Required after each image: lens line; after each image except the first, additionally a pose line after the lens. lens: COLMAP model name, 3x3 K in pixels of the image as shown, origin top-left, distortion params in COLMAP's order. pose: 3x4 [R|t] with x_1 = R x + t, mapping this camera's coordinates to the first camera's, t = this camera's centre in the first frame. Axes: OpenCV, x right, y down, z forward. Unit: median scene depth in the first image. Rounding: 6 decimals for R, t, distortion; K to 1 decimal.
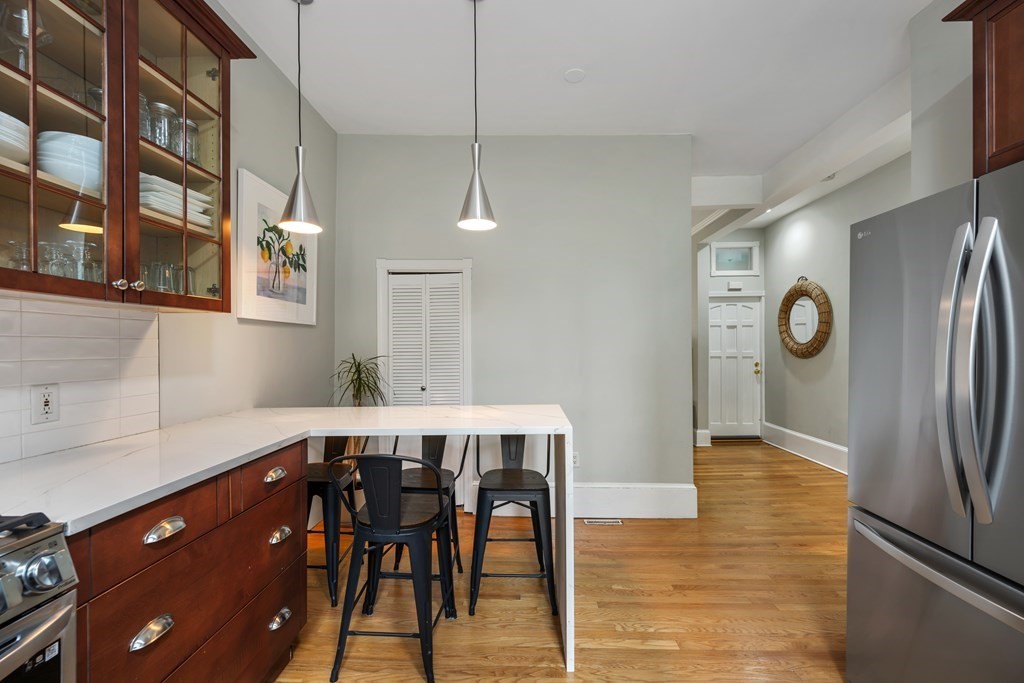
lens RADIAL K [[405.6, 0, 517.2], [0, 405.6, 346.6], [0, 0, 1]] dist [-0.002106, 0.000561]
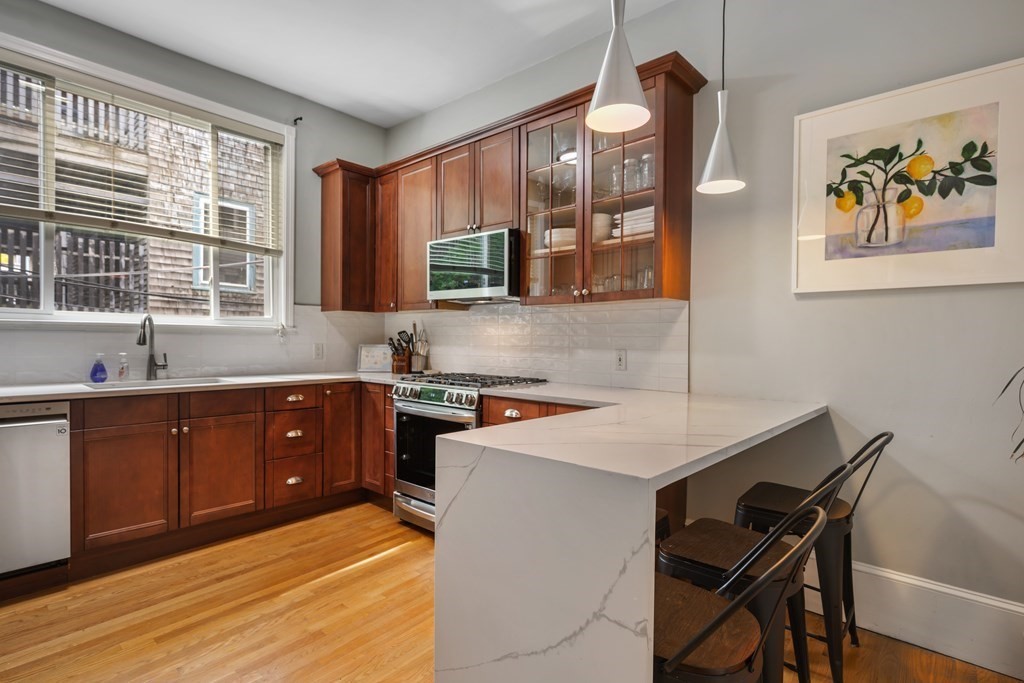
lens RADIAL K [[489.9, 0, 510.3], [0, 489.9, 351.1], [0, 0, 1]] dist [-0.000171, -0.001839]
pose [[-0.644588, 0.019147, -0.764290, 0.402745], [-0.004368, 0.999578, 0.028725, 0.019359], [0.764517, 0.021854, -0.644232, 0.980265]]
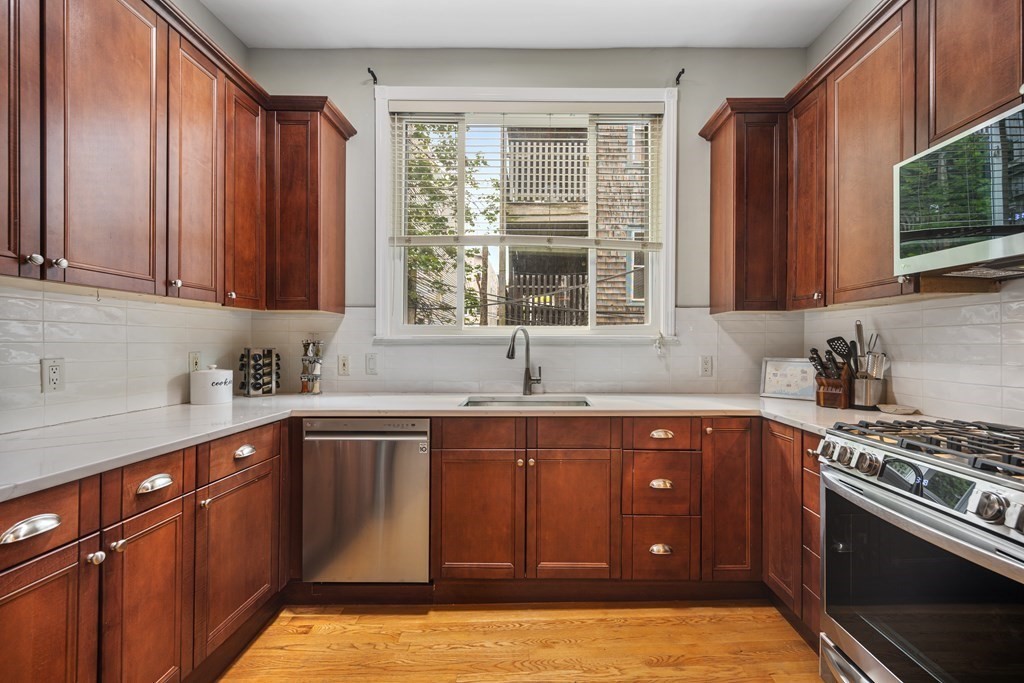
lens RADIAL K [[405.6, 0, 559.9], [0, 405.6, 346.2], [0, 0, 1]] dist [-0.002106, 0.000561]
pose [[-0.997560, 0.007597, -0.069400, 0.066484], [0.007346, 0.999966, 0.003866, 0.012662], [0.069427, 0.003347, -0.997581, 0.522349]]
